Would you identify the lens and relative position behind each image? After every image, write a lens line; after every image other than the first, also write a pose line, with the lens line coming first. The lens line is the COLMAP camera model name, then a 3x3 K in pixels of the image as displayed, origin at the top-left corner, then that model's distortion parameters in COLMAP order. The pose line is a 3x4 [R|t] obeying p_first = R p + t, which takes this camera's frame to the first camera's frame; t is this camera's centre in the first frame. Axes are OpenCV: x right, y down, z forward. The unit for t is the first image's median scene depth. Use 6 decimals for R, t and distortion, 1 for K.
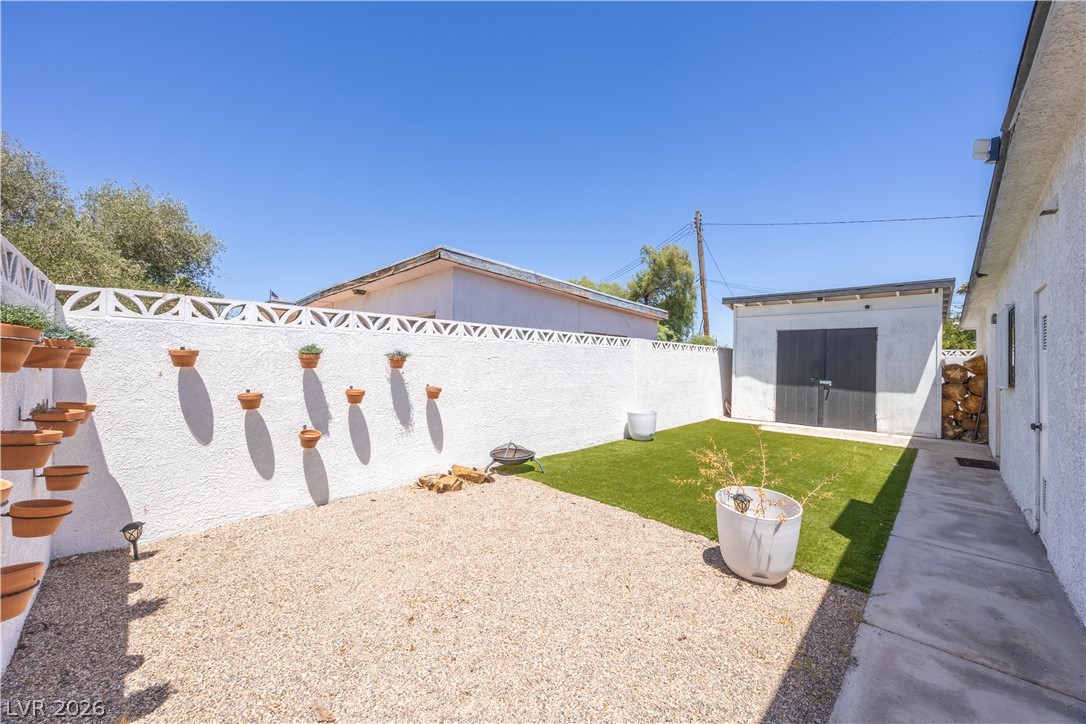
lens RADIAL K [[414.7, 0, 540.1], [0, 414.7, 361.7], [0, 0, 1]] dist [-0.001523, 0.000134]
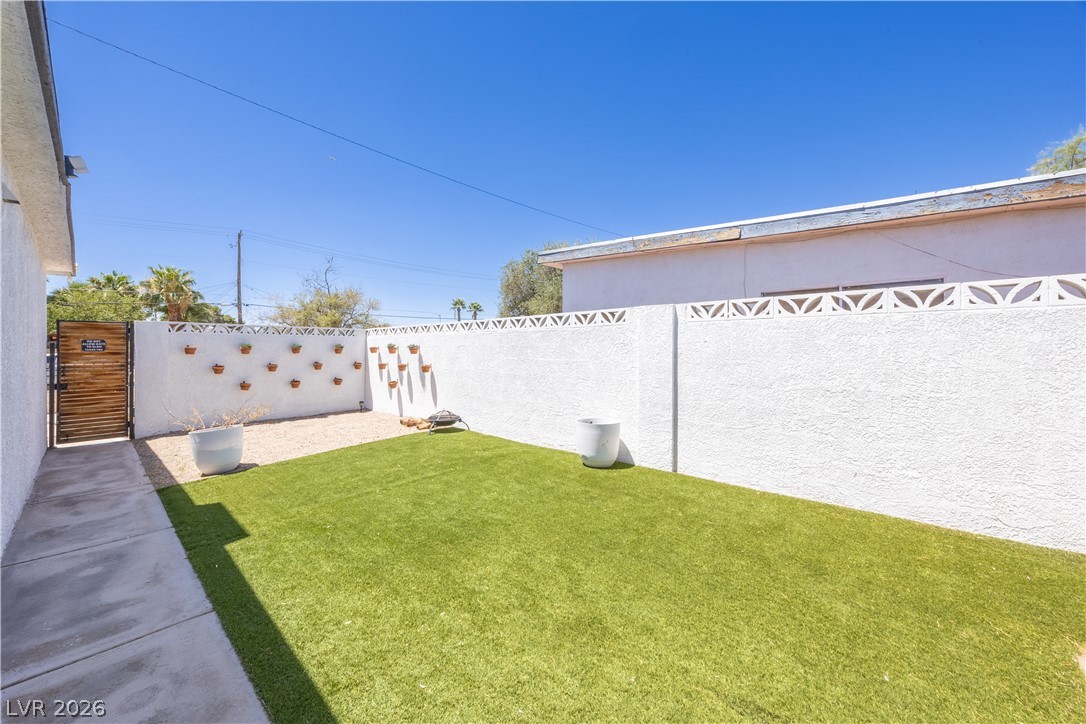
lens RADIAL K [[418.6, 0, 545.8], [0, 418.6, 361.0], [0, 0, 1]] dist [-0.012846, -0.000401]
pose [[0.039599, 0.013563, -0.999124, 0.845093], [0.003293, 0.999901, 0.013704, 0.013907], [0.999210, -0.003832, 0.039551, 0.844100]]
